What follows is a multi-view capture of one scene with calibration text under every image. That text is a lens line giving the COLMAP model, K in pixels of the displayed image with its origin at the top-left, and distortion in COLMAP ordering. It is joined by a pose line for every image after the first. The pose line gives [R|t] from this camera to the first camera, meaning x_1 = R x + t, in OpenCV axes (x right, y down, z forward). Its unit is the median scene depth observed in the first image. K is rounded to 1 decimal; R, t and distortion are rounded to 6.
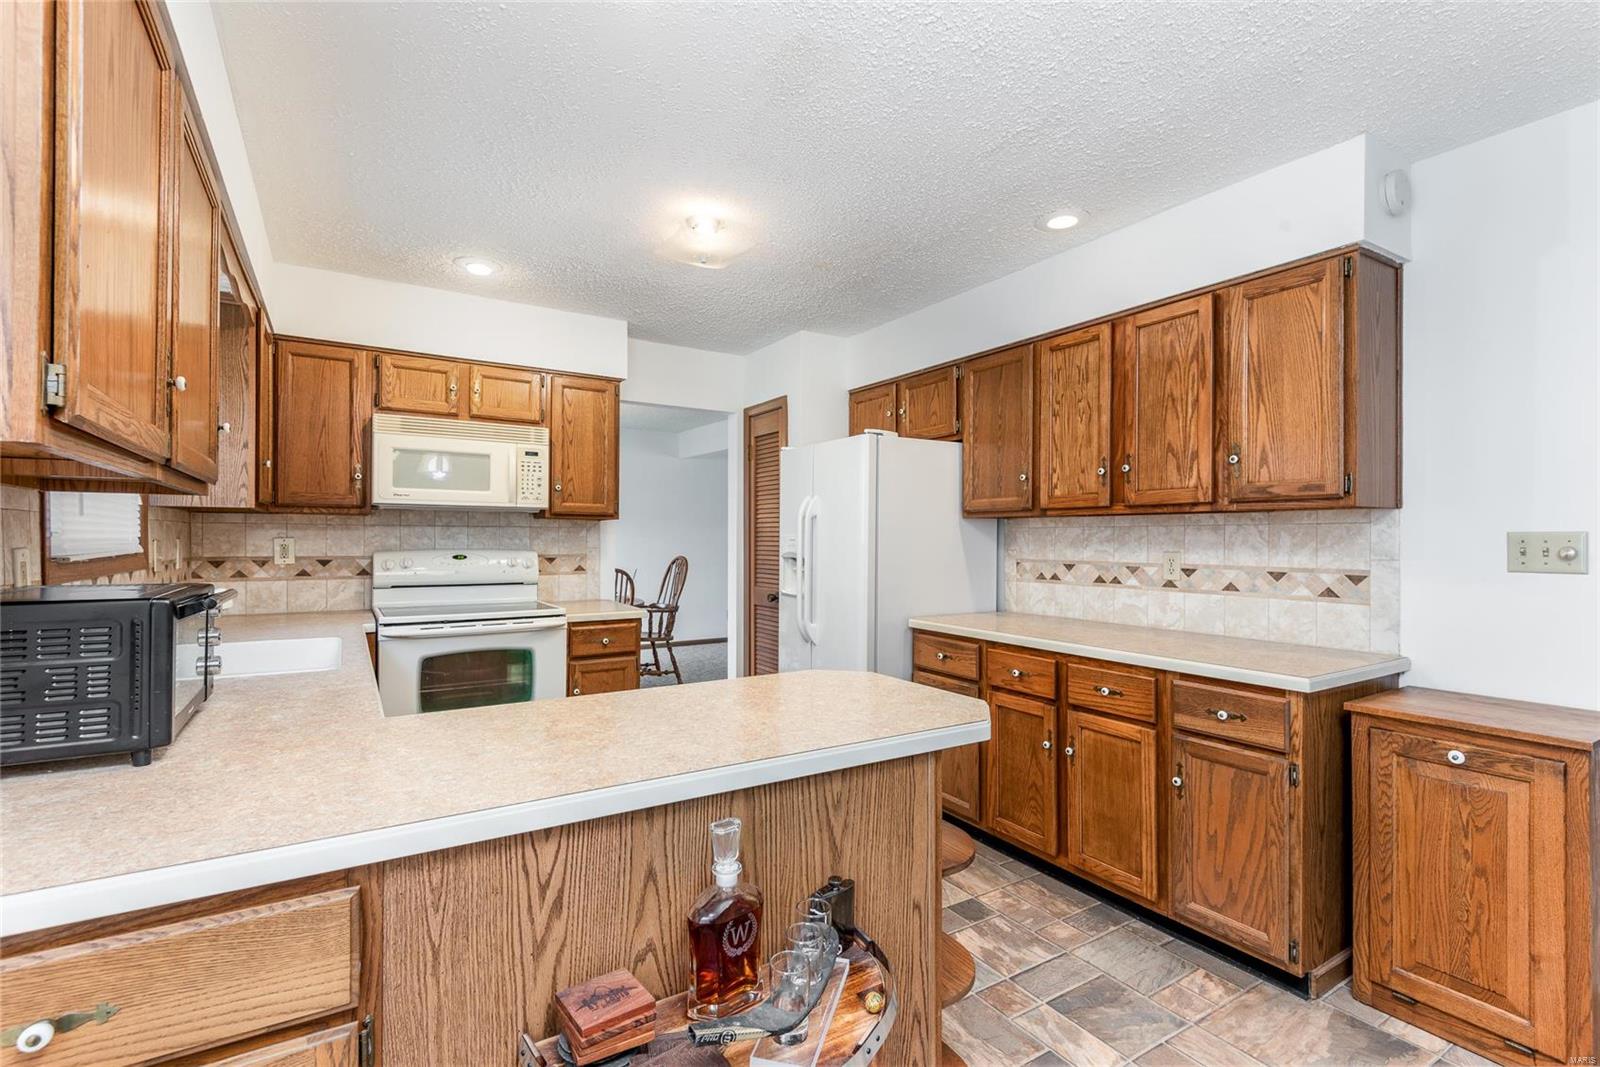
lens RADIAL K [[734.2, 0, 801.5], [0, 734.2, 536.6], [0, 0, 1]] dist [0.004422, -0.008203]
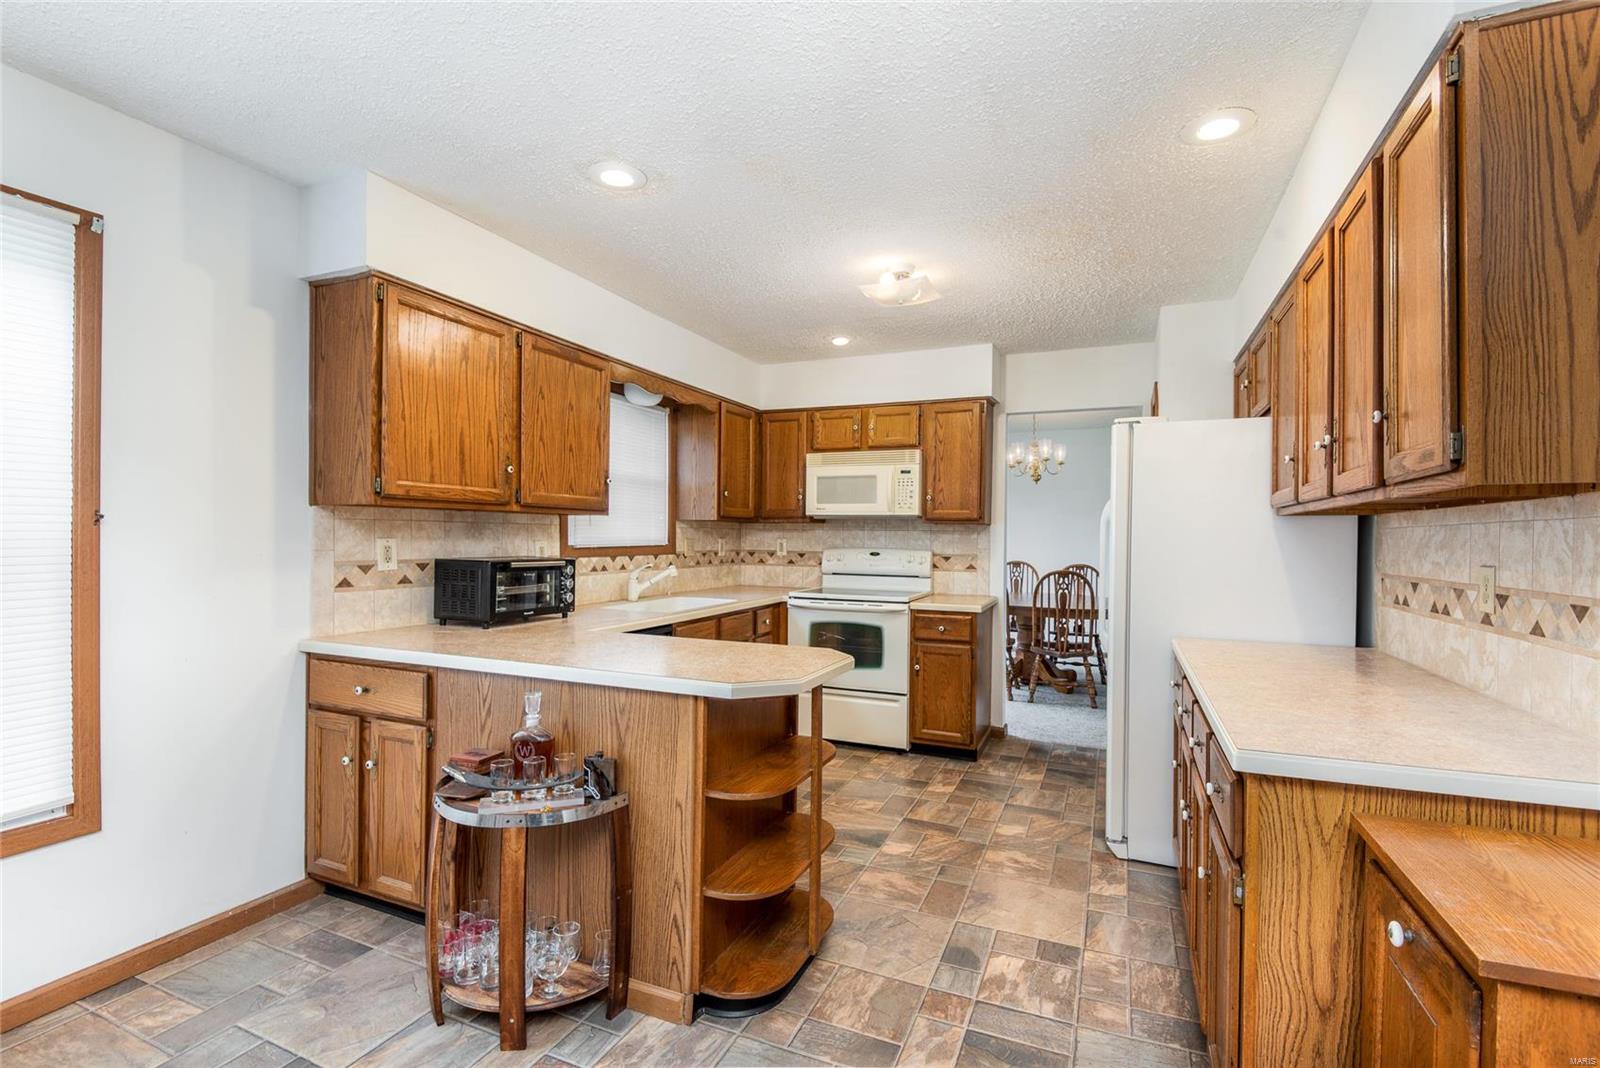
lens RADIAL K [[734.2, 0, 822.6], [0, 734.2, 544.1], [0, 0, 1]] dist [0.004422, -0.008203]
pose [[0.566152, 0.008802, -0.824254, 0.609250], [-0.006154, 0.999960, 0.006451, 0.002429], [0.824278, 0.001420, 0.566183, 0.188918]]
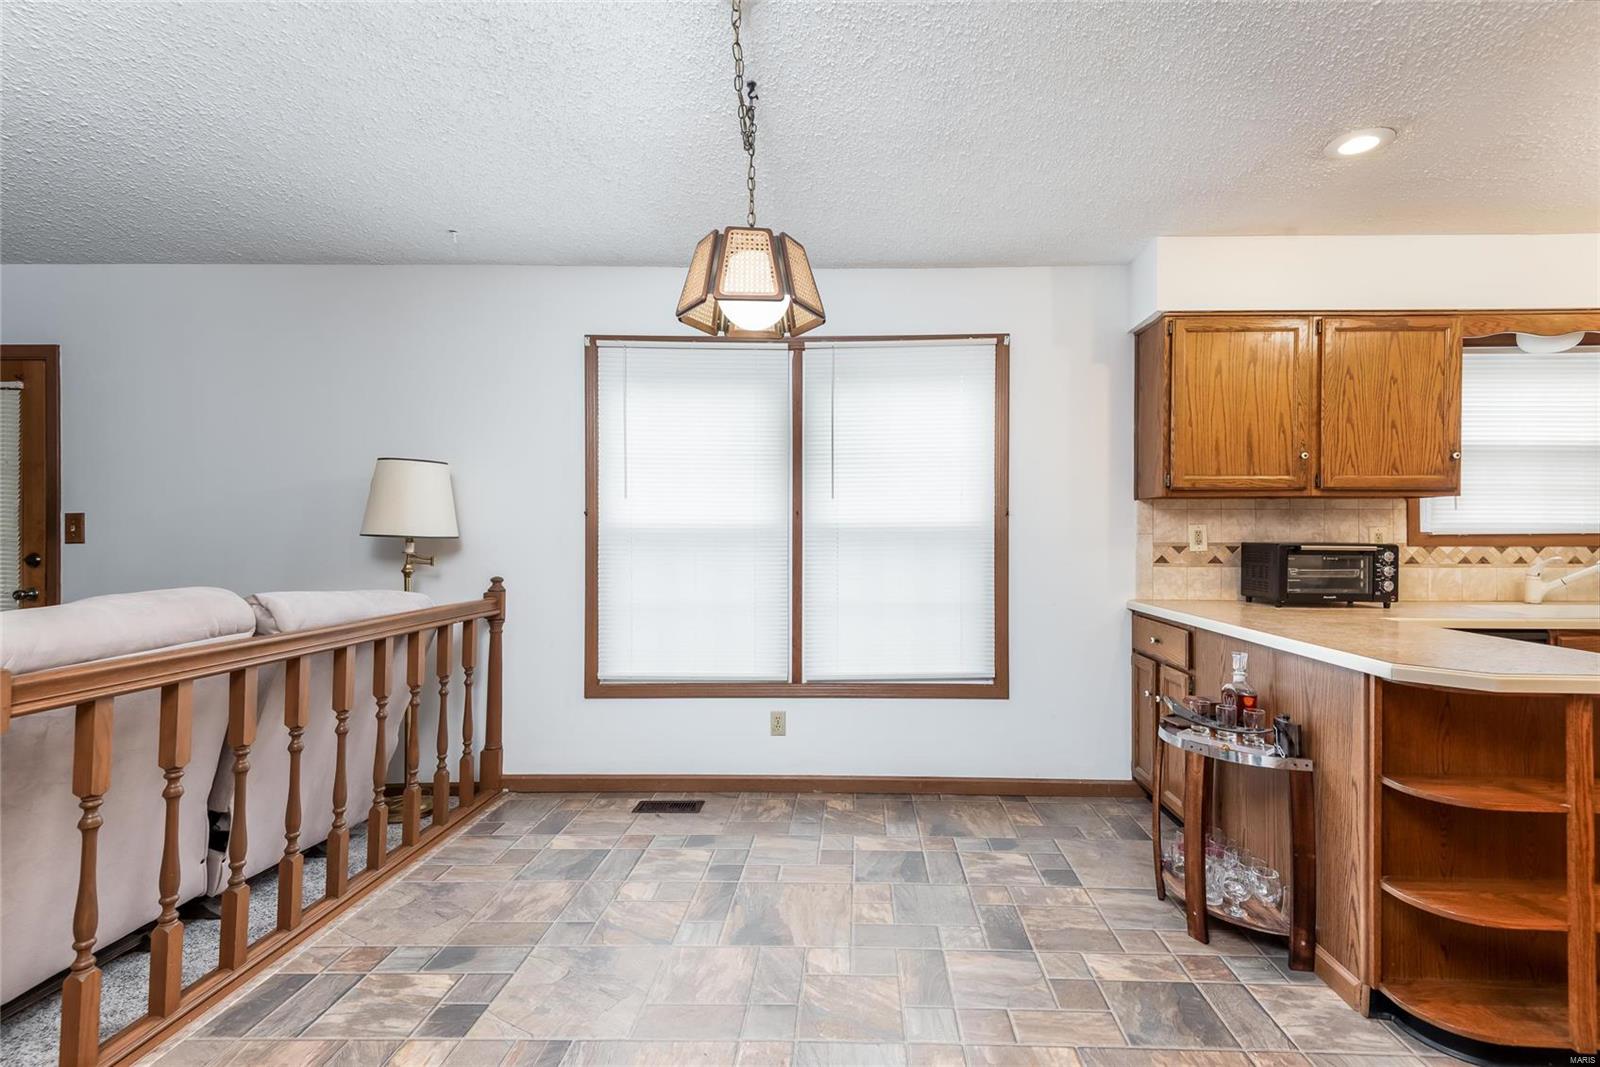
lens RADIAL K [[734.2, 0, 803.5], [0, 734.2, 545.2], [0, 0, 1]] dist [0.004422, -0.008203]
pose [[-0.586256, 0.005372, -0.810108, 0.774305], [-0.003272, 0.999954, 0.008998, 0.025804], [0.810119, 0.007926, -0.586211, 0.410860]]
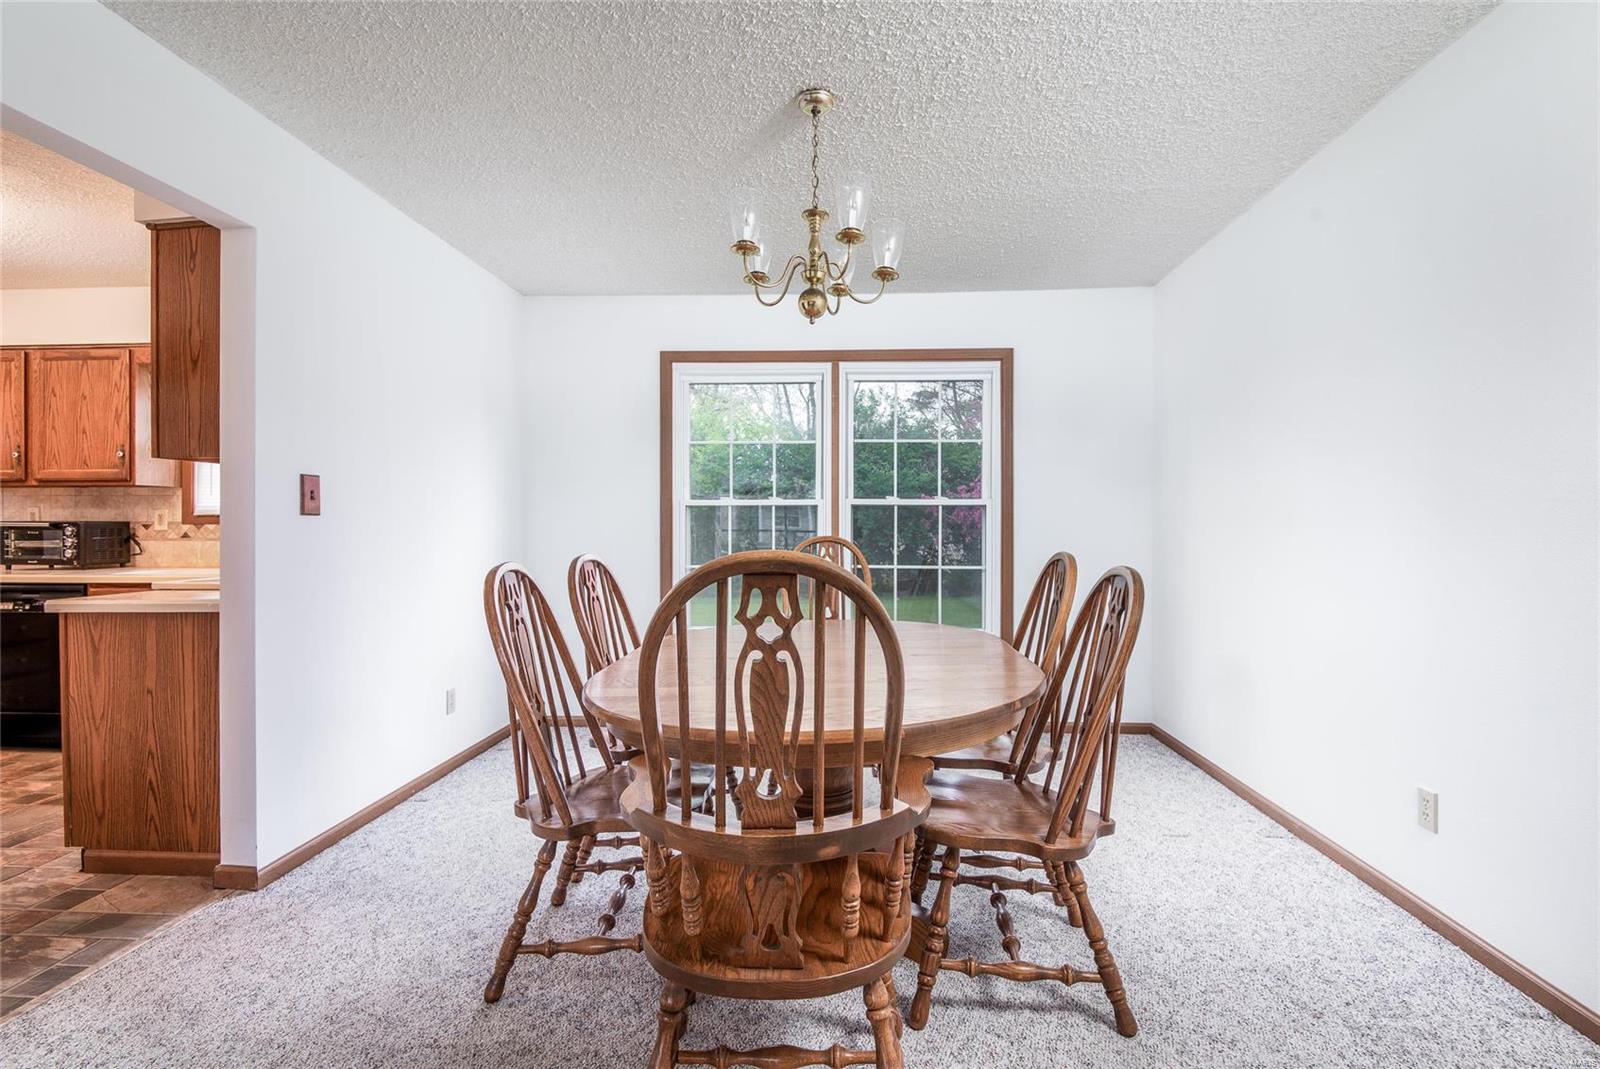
lens RADIAL K [[734.2, 0, 799.5], [0, 734.2, 539.1], [0, 0, 1]] dist [0.004422, -0.008203]
pose [[-0.586234, 0.007999, -0.810102, -0.115722], [-0.001434, 0.999939, 0.010911, 0.044093], [0.810140, 0.007558, -0.586187, 2.126778]]
